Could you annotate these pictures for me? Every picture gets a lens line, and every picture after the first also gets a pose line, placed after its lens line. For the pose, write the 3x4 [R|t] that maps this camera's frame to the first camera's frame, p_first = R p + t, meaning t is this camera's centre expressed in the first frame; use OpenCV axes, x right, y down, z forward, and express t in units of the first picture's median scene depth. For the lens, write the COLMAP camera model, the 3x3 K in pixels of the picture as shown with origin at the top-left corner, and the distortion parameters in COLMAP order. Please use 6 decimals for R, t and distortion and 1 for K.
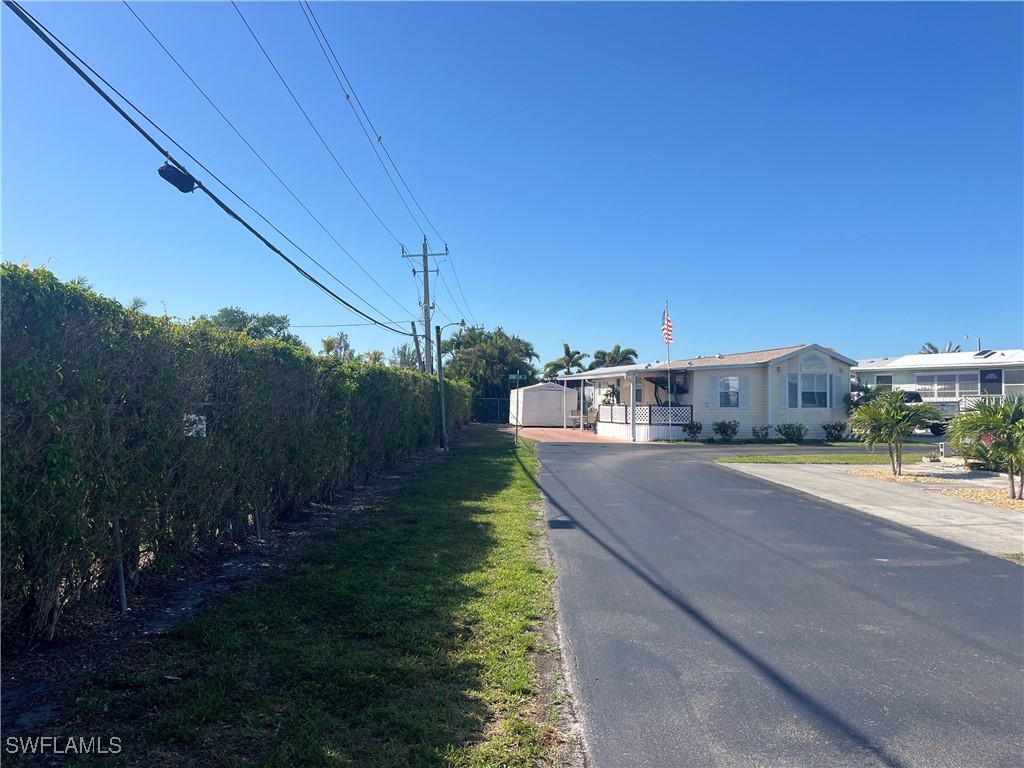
lens RADIAL K [[808.3, 0, 513.2], [0, 808.3, 382.9], [0, 0, 1]] dist [0.029408, -0.043931]
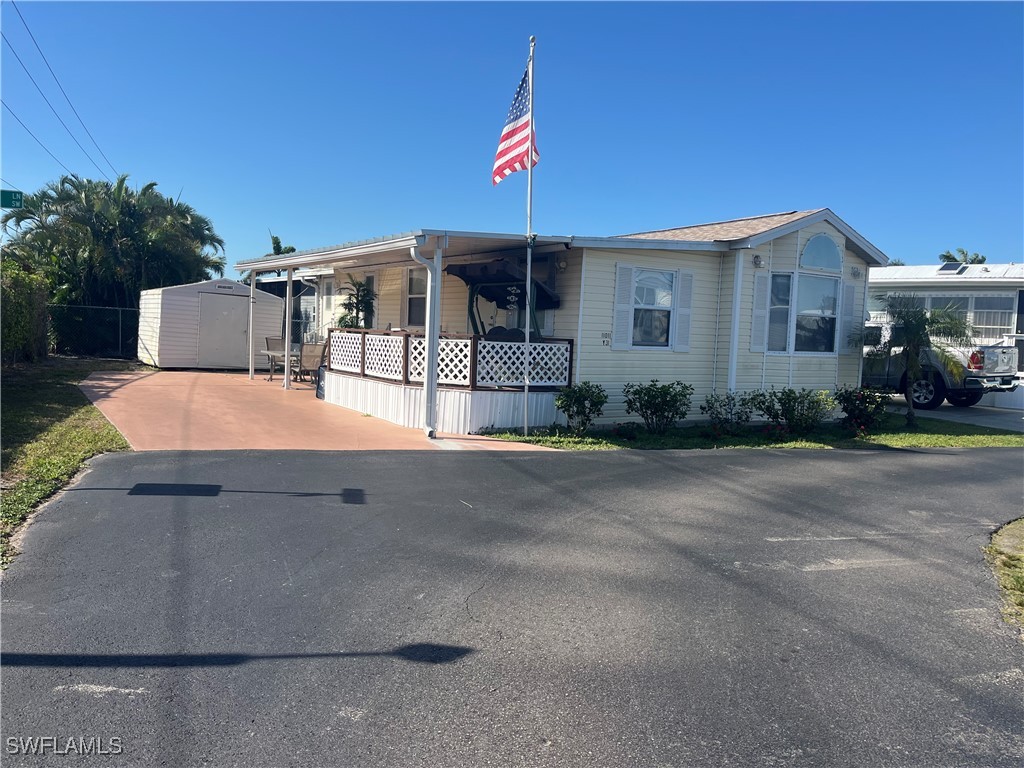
lens RADIAL K [[808.3, 0, 509.6], [0, 808.3, 384.0], [0, 0, 1]] dist [0.029408, -0.043931]
pose [[0.943736, 0.012668, 0.330456, 0.060923], [-0.044417, 0.995067, 0.088701, 0.015549], [-0.327702, -0.098388, 0.939644, 0.622555]]
